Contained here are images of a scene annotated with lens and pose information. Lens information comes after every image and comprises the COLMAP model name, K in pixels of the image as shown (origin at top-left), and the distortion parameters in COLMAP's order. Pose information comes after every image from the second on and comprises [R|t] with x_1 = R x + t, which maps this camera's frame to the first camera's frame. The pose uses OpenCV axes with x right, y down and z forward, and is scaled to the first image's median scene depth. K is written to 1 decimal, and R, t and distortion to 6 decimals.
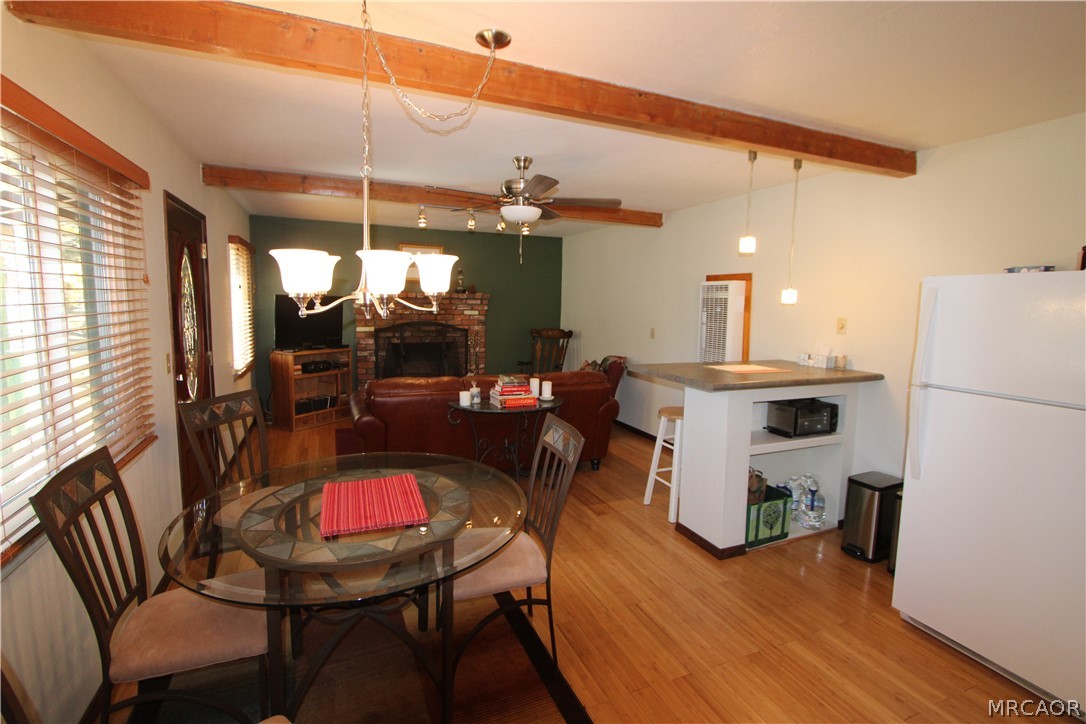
lens RADIAL K [[496.8, 0, 537.5], [0, 496.8, 348.0], [0, 0, 1]] dist [-0.017869, 0.002269]
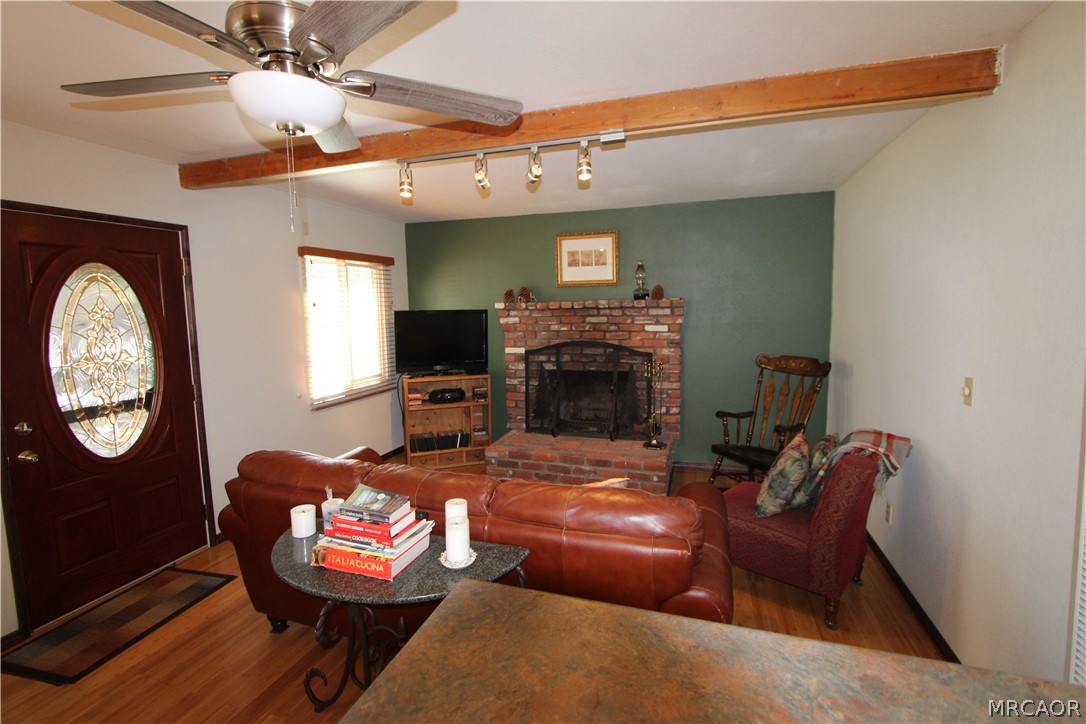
lens RADIAL K [[496.8, 0, 540.2], [0, 496.8, 355.7], [0, 0, 1]] dist [-0.017869, 0.002269]
pose [[0.748892, 0.036532, -0.661684, 0.200873], [-0.032284, 0.999305, 0.018634, -0.045843], [0.661905, 0.007407, 0.749551, 0.441496]]
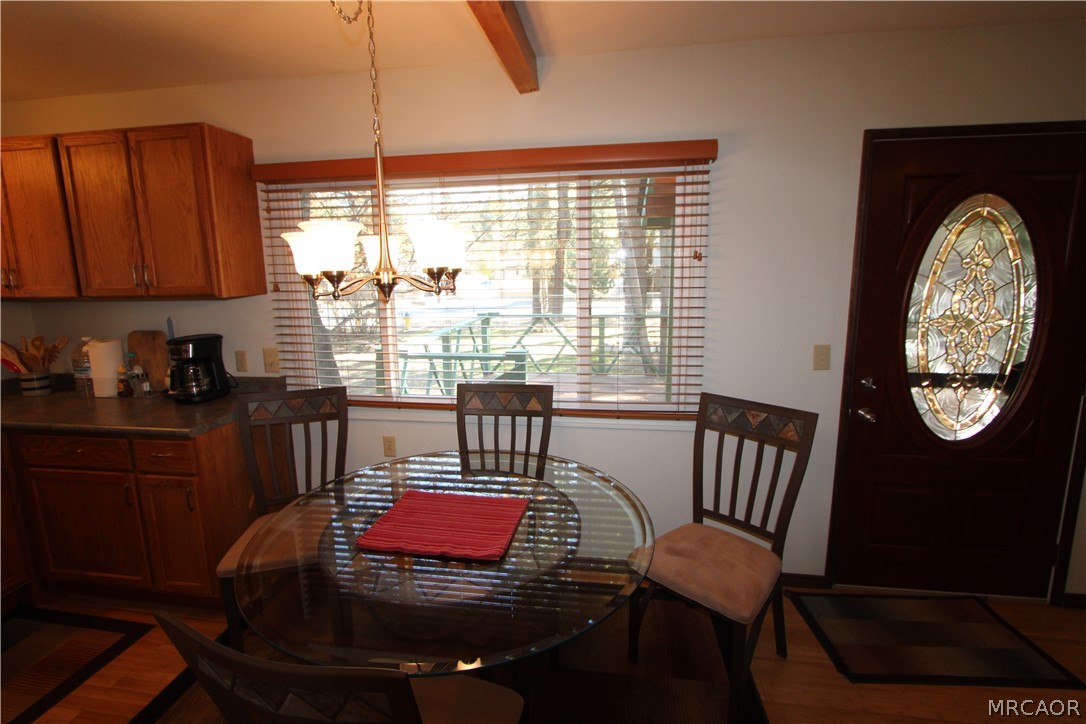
lens RADIAL K [[496.8, 0, 541.6], [0, 496.8, 350.3], [0, 0, 1]] dist [-0.017869, 0.002269]
pose [[-0.531229, 0.129001, -0.837350, 0.076450], [-0.081105, 0.976058, 0.201825, -0.045227], [0.843337, 0.175128, -0.508047, 0.438343]]
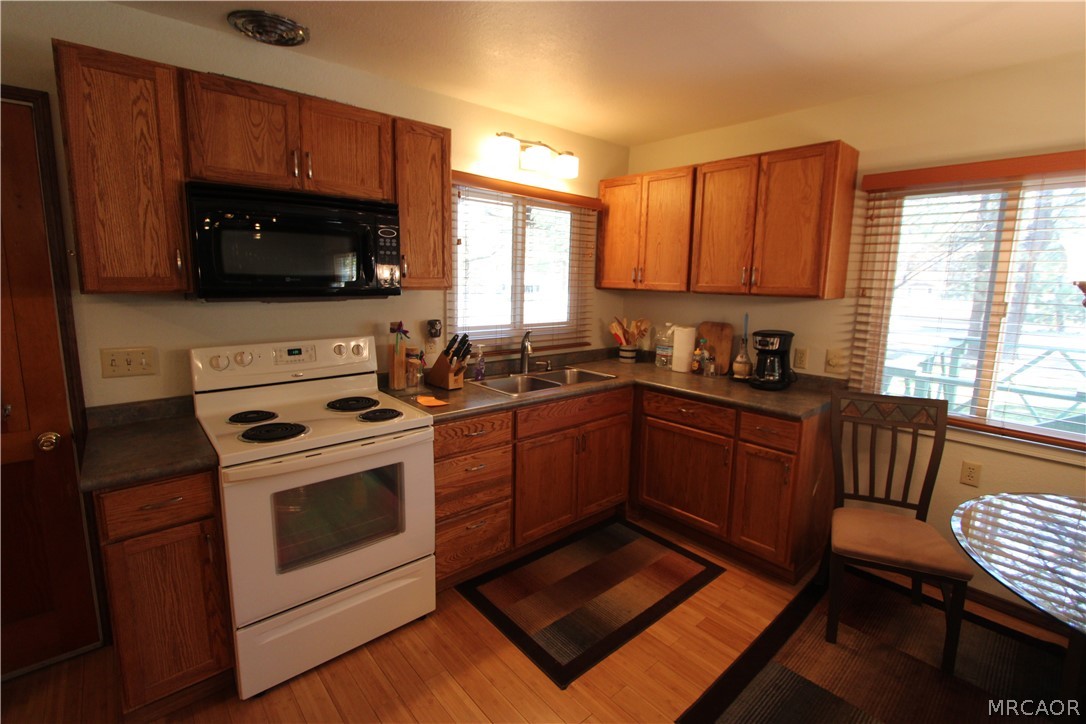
lens RADIAL K [[496.8, 0, 540.2], [0, 496.8, 349.2], [0, 0, 1]] dist [-0.017869, 0.002269]
pose [[-0.950802, 0.007356, -0.309712, 0.230223], [-0.068944, 0.969623, 0.234686, -0.029291], [0.302031, 0.244492, -0.921412, 0.356559]]
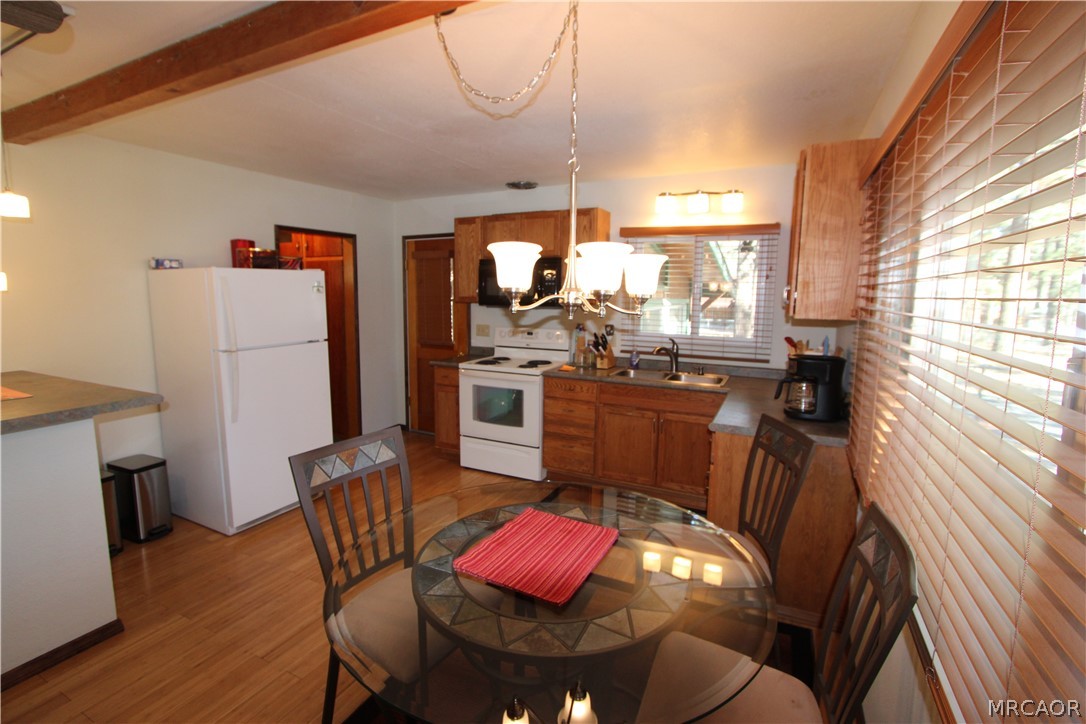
lens RADIAL K [[496.8, 0, 545.1], [0, 496.8, 348.6], [0, 0, 1]] dist [-0.017869, 0.002269]
pose [[-0.654545, -0.114016, 0.747376, -0.258525], [0.054081, 0.978969, 0.196710, -0.051236], [-0.754086, 0.169174, -0.634613, 0.421726]]
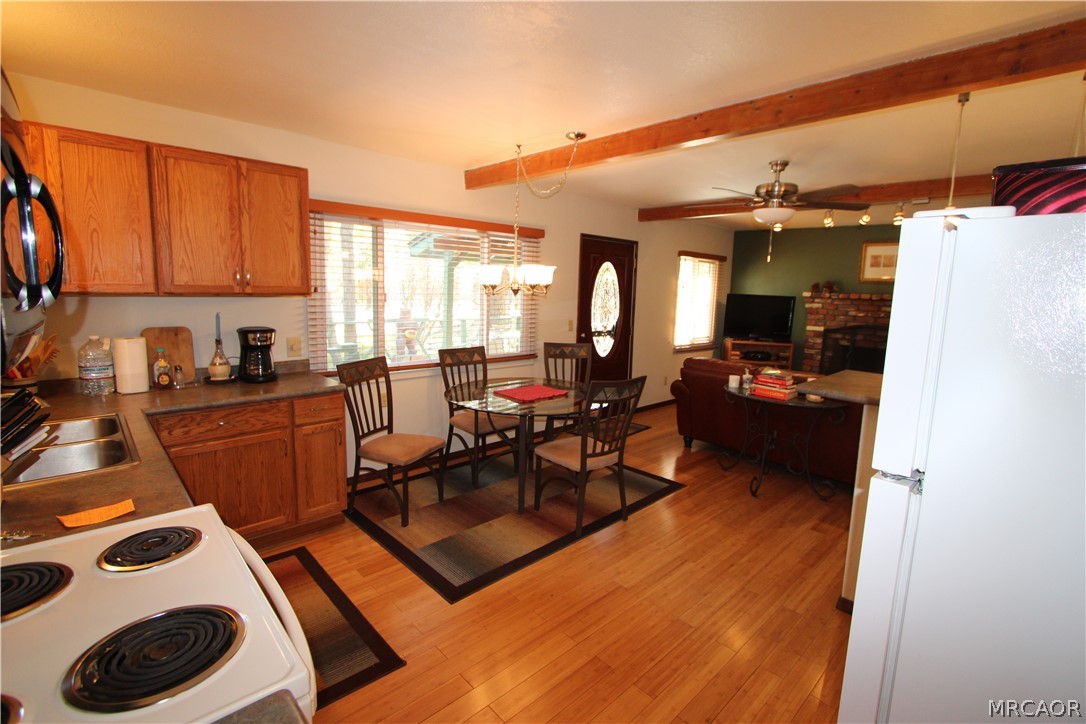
lens RADIAL K [[496.8, 0, 536.8], [0, 496.8, 350.7], [0, 0, 1]] dist [-0.017869, 0.002269]
pose [[0.340613, 0.112499, -0.933449, 0.429480], [-0.118375, 0.990047, 0.076125, -0.001563], [0.932722, 0.084568, 0.350540, 0.094869]]
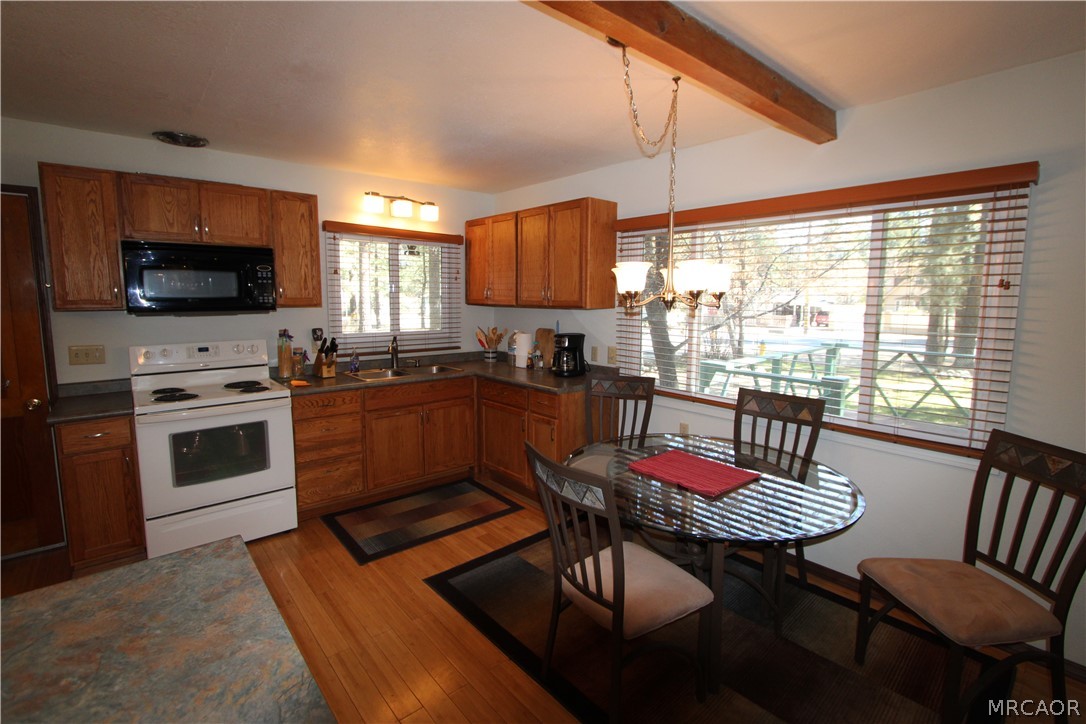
lens RADIAL K [[496.8, 0, 539.6], [0, 496.8, 349.4], [0, 0, 1]] dist [-0.017869, 0.002269]
pose [[-0.953825, 0.007921, -0.300259, 0.109261], [-0.054571, 0.978446, 0.199164, -0.054037], [0.295365, 0.206353, -0.932833, 0.559517]]
